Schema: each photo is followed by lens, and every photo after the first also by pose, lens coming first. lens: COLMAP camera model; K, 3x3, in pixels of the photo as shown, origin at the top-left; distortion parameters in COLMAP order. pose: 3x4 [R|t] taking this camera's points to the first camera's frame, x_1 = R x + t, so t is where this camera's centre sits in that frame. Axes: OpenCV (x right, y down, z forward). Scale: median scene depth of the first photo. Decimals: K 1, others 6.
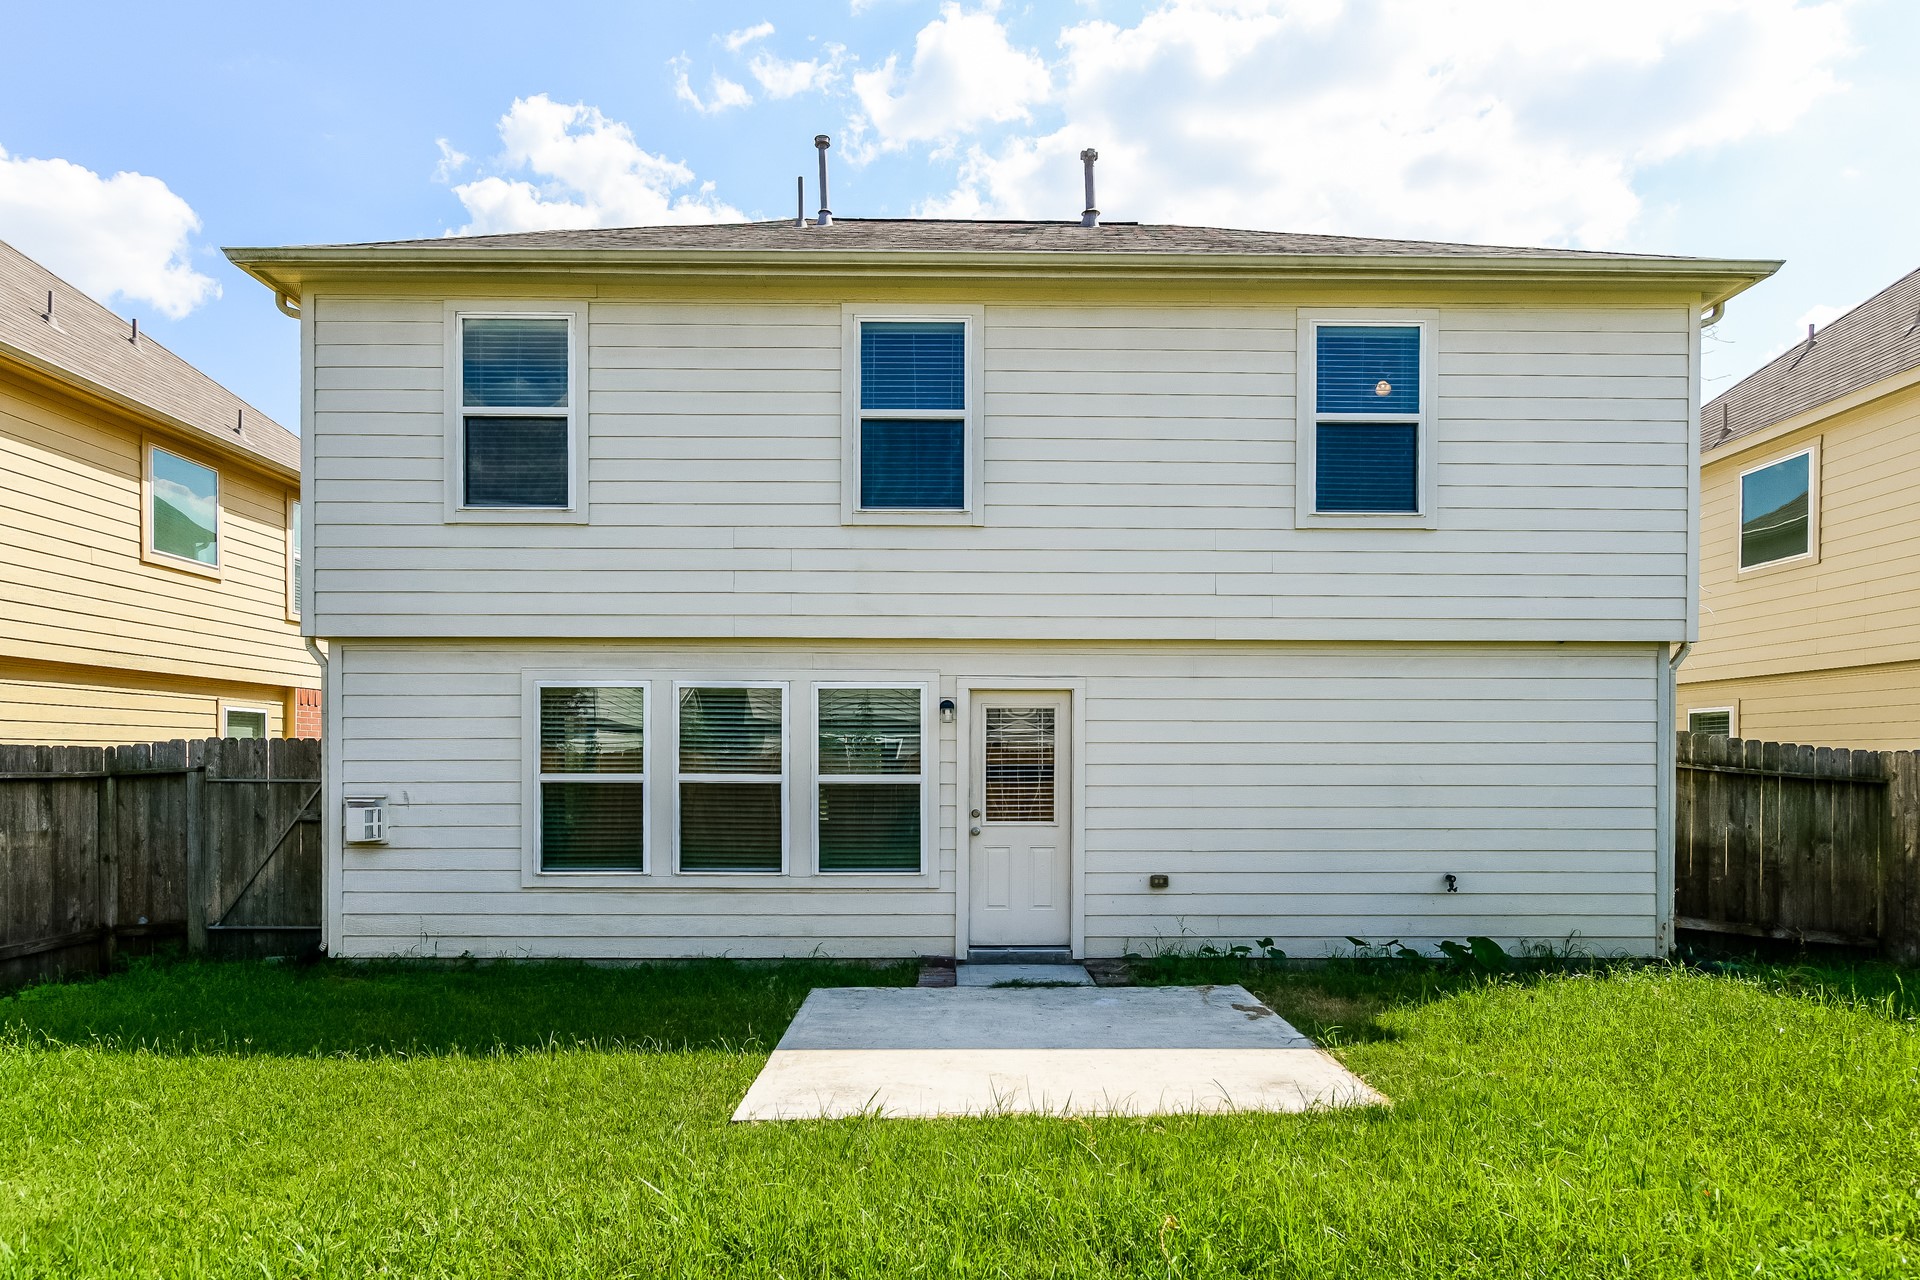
lens RADIAL K [[1165.3, 0, 946.2], [0, 1165.3, 747.8], [0, 0, 1]] dist [0.004568, 0.000159]
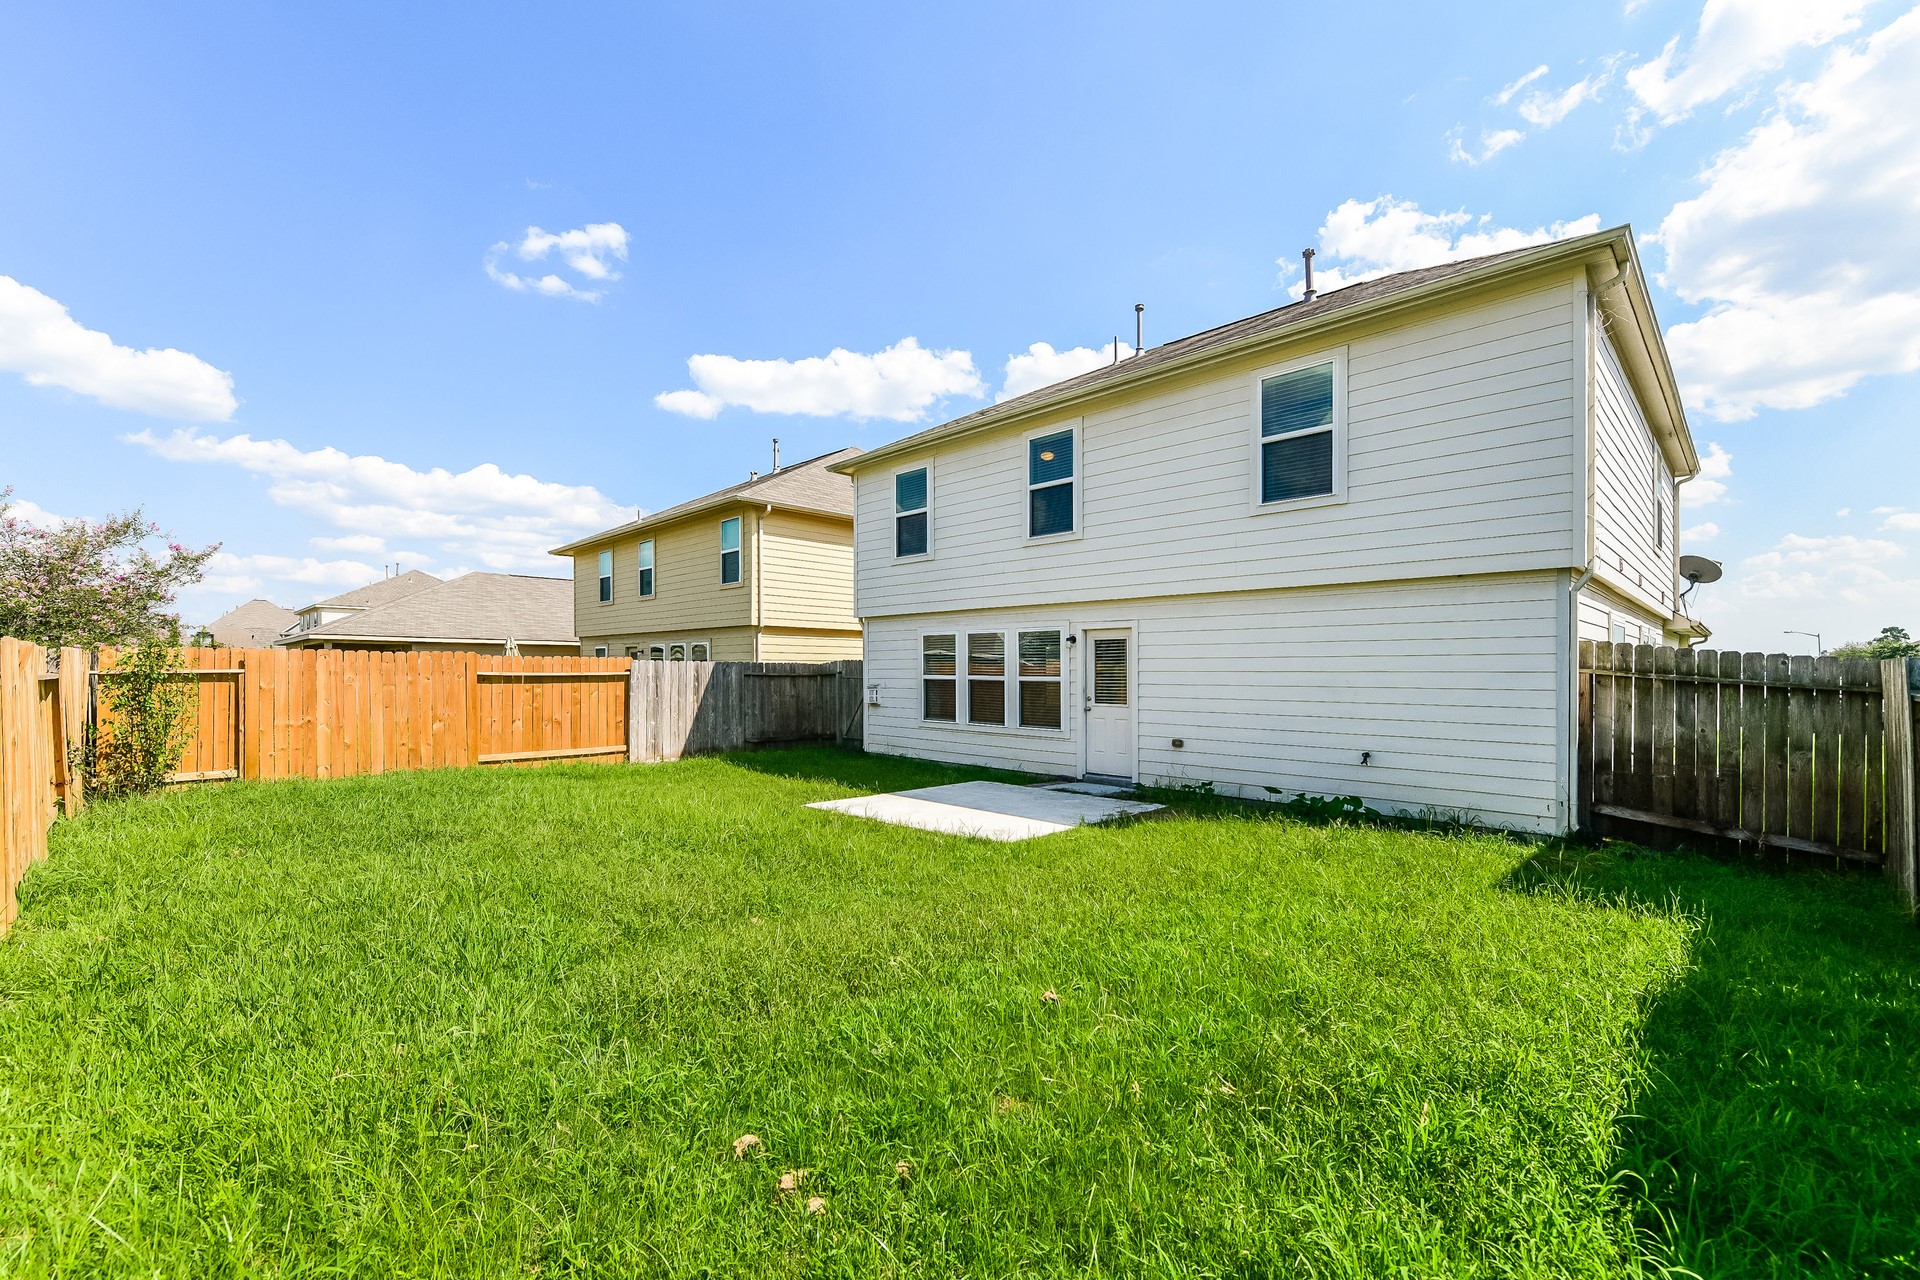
lens RADIAL K [[787.8, 0, 960.8], [0, 787.8, 656.2], [0, 0, 1]] dist [-0.018193, 0.000068]
pose [[0.701267, -0.011346, -0.712808, 0.753663], [0.006450, 0.999933, -0.009570, 0.001383], [0.712869, 0.002113, 0.701294, 0.012322]]
